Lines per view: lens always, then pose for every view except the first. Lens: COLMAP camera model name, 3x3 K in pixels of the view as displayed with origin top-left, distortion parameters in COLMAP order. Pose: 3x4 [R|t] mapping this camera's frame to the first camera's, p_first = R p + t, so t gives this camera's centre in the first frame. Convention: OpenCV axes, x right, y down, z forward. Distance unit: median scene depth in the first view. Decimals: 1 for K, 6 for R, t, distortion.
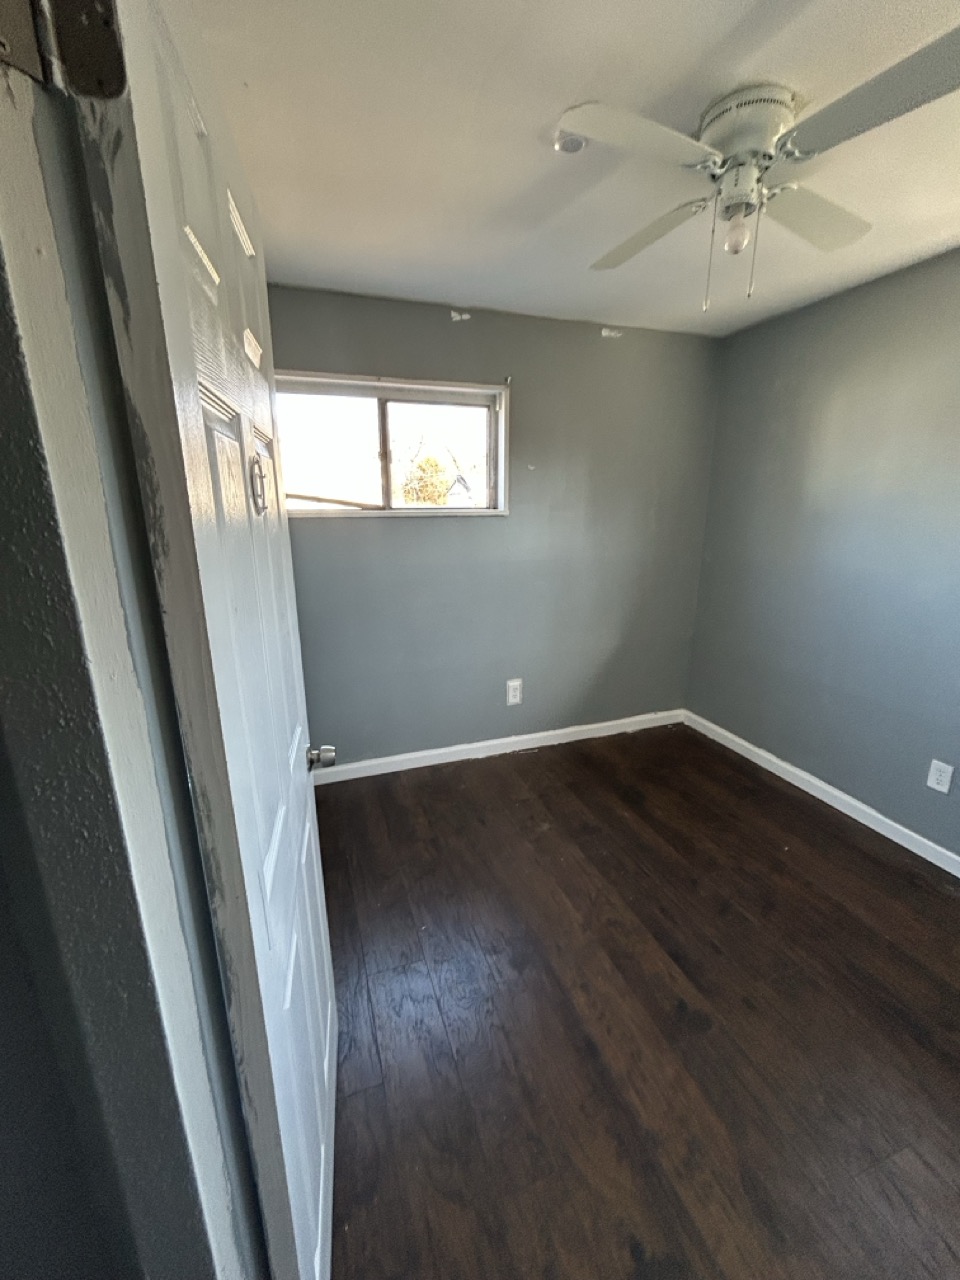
lens RADIAL K [[522.4, 0, 485.0], [0, 522.4, 643.8], [0, 0, 1]] dist [-0.000235, -0.000211]
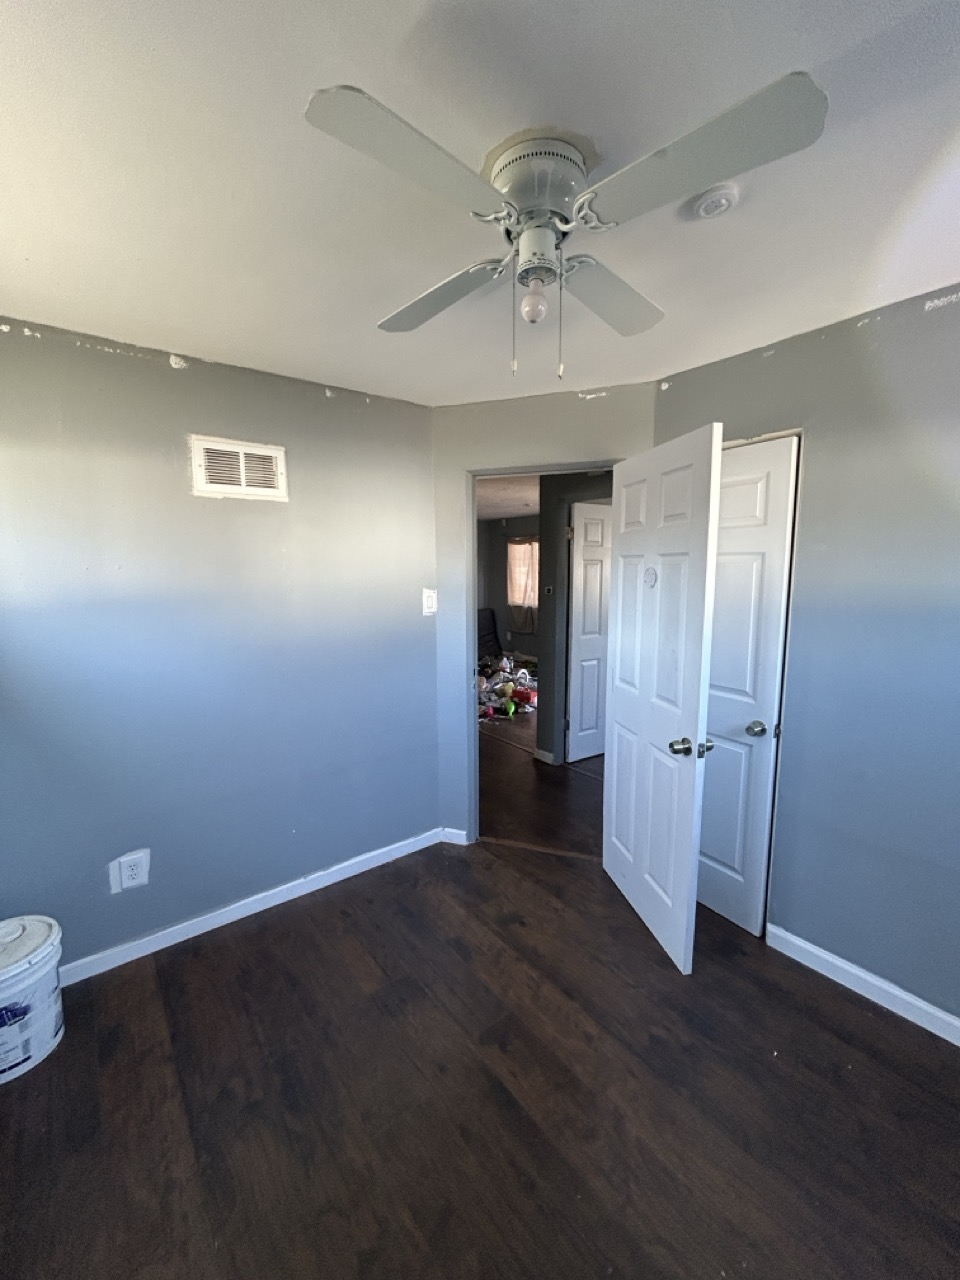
lens RADIAL K [[519.8, 0, 485.0], [0, 519.8, 638.4], [0, 0, 1]] dist [-0.006647, 0.002403]
pose [[-0.948860, 0.052995, -0.311218, 0.648331], [-0.071155, 0.924543, 0.374376, -0.447556], [0.307575, 0.377375, -0.873491, 1.483204]]
